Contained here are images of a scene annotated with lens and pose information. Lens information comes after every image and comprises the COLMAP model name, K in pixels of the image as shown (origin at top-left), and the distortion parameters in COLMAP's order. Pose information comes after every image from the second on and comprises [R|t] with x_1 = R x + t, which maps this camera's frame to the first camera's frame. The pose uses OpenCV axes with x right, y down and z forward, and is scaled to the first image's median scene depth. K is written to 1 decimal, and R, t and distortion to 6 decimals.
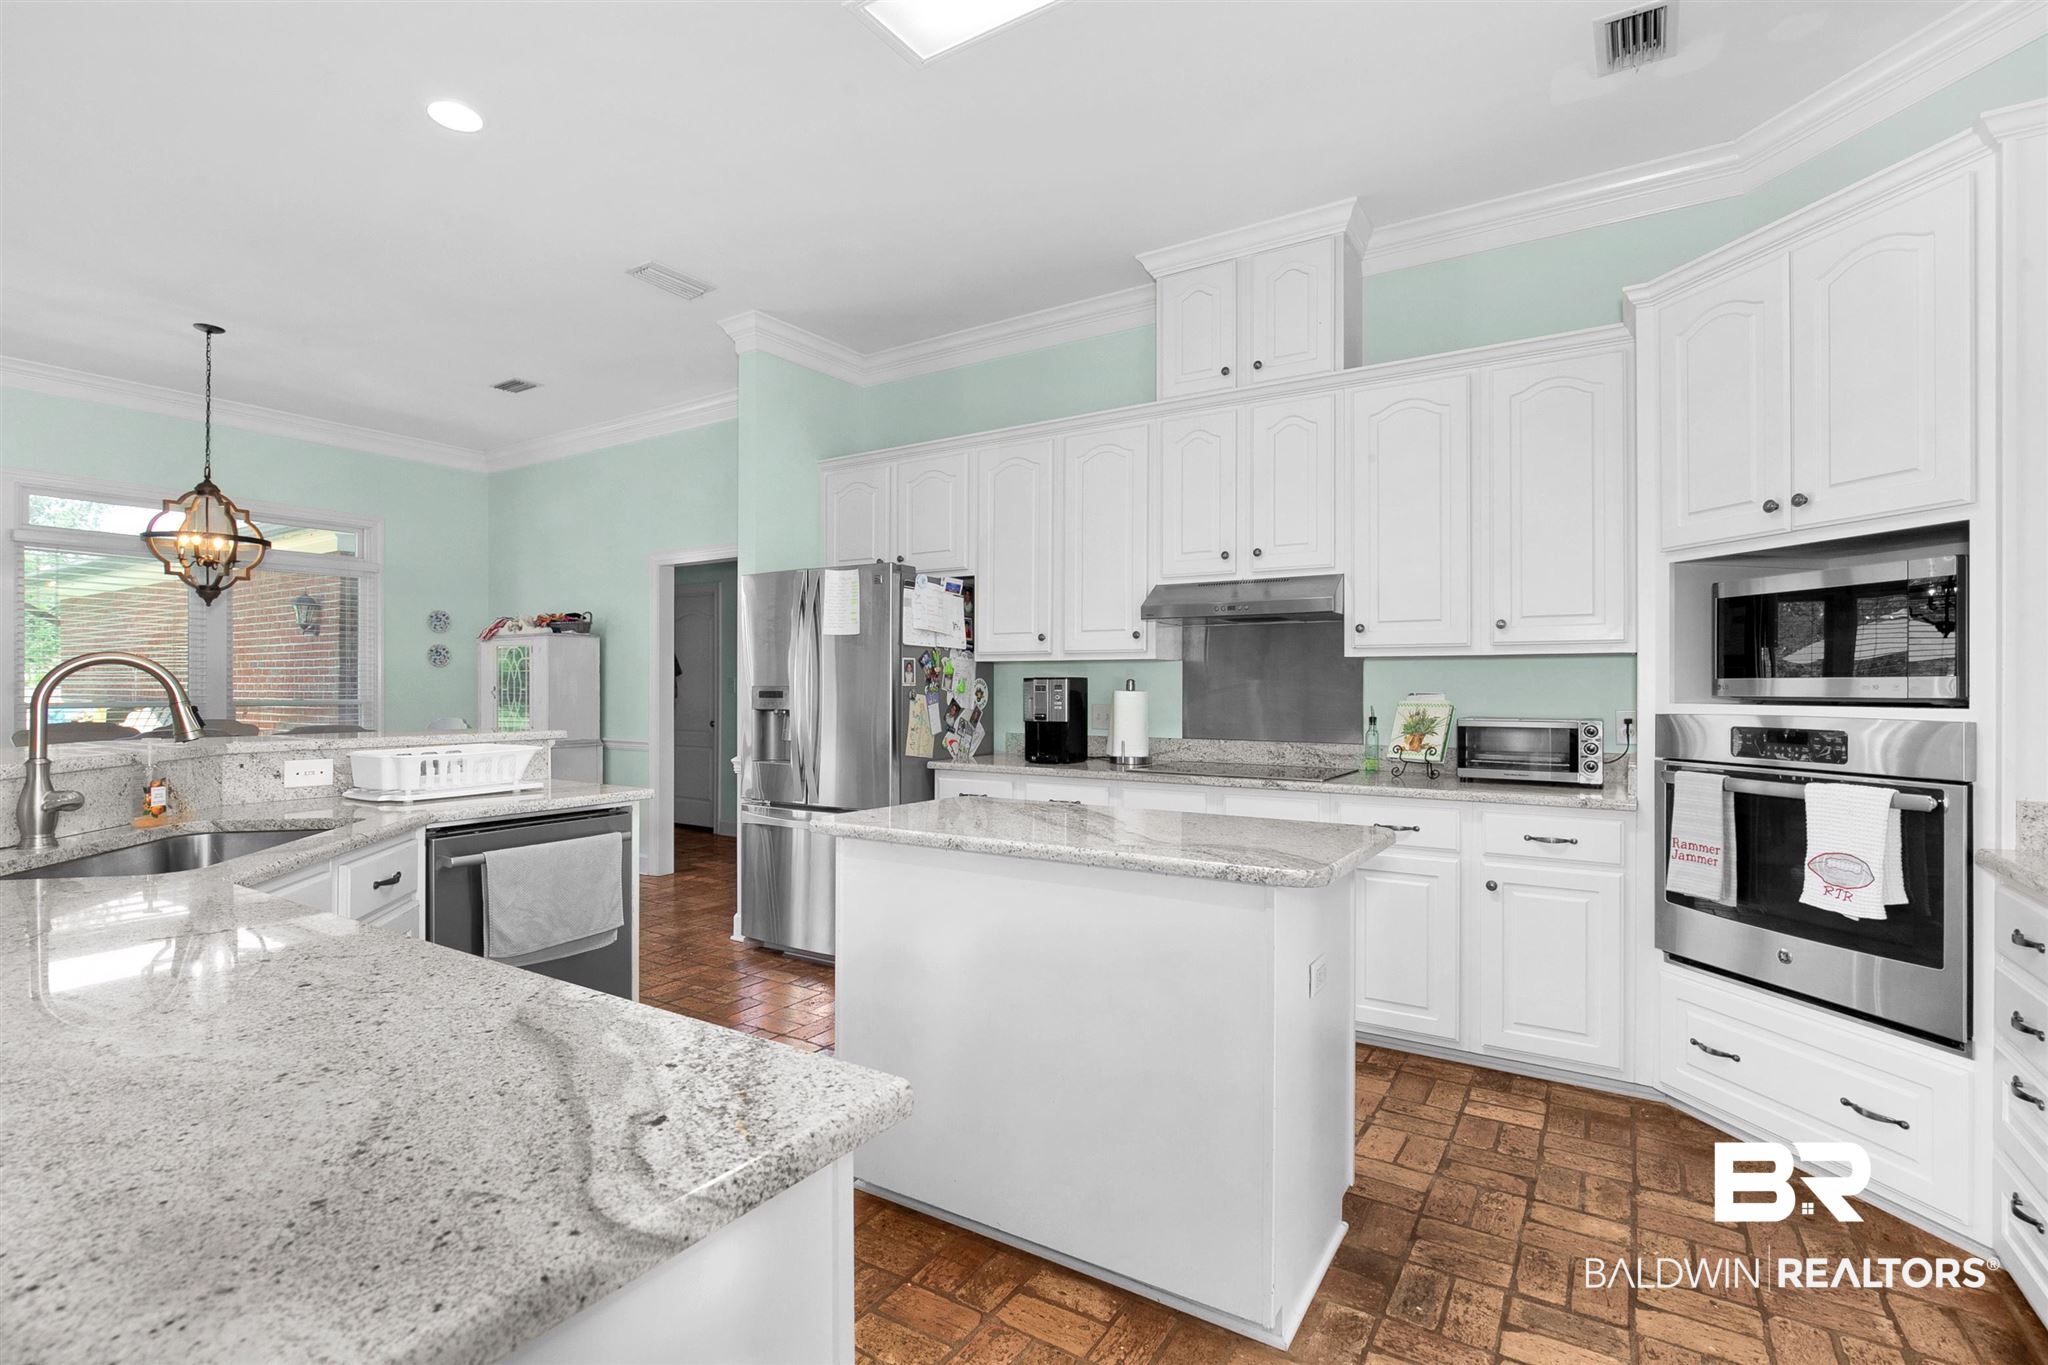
lens RADIAL K [[947.4, 0, 1010.8], [0, 947.4, 679.9], [0, 0, 1]] dist [0.001830, 0.000304]
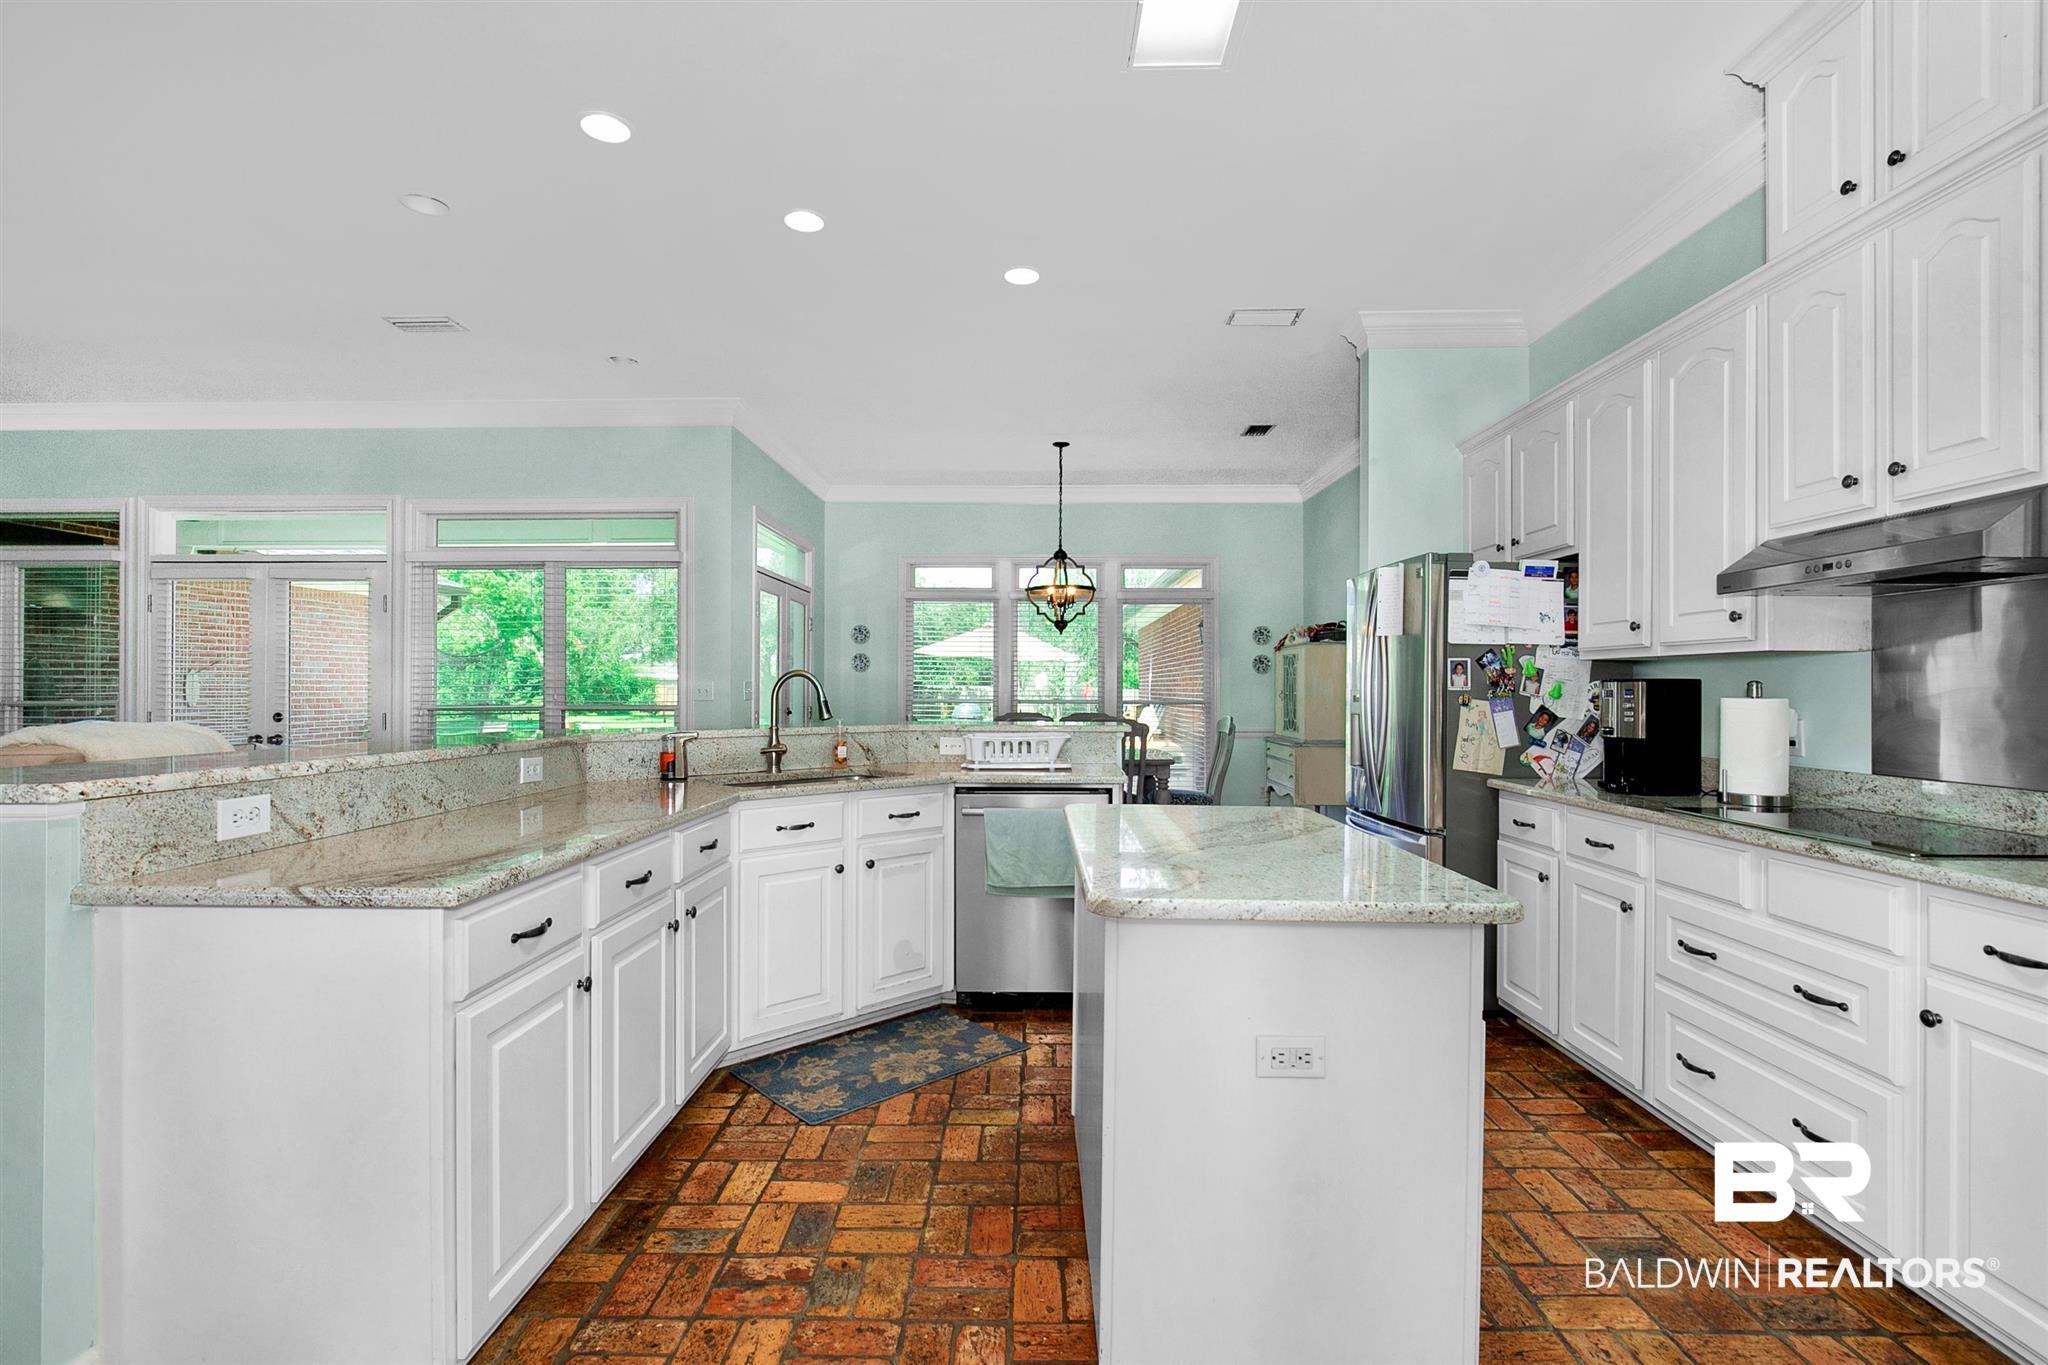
lens RADIAL K [[947.4, 0, 1019.6], [0, 947.4, 689.8], [0, 0, 1]] dist [0.001830, 0.000304]
pose [[0.542888, 0.001842, -0.839803, 0.399724], [0.002218, 0.999991, 0.003626, 0.002011], [0.839802, -0.003831, 0.542880, 0.178663]]
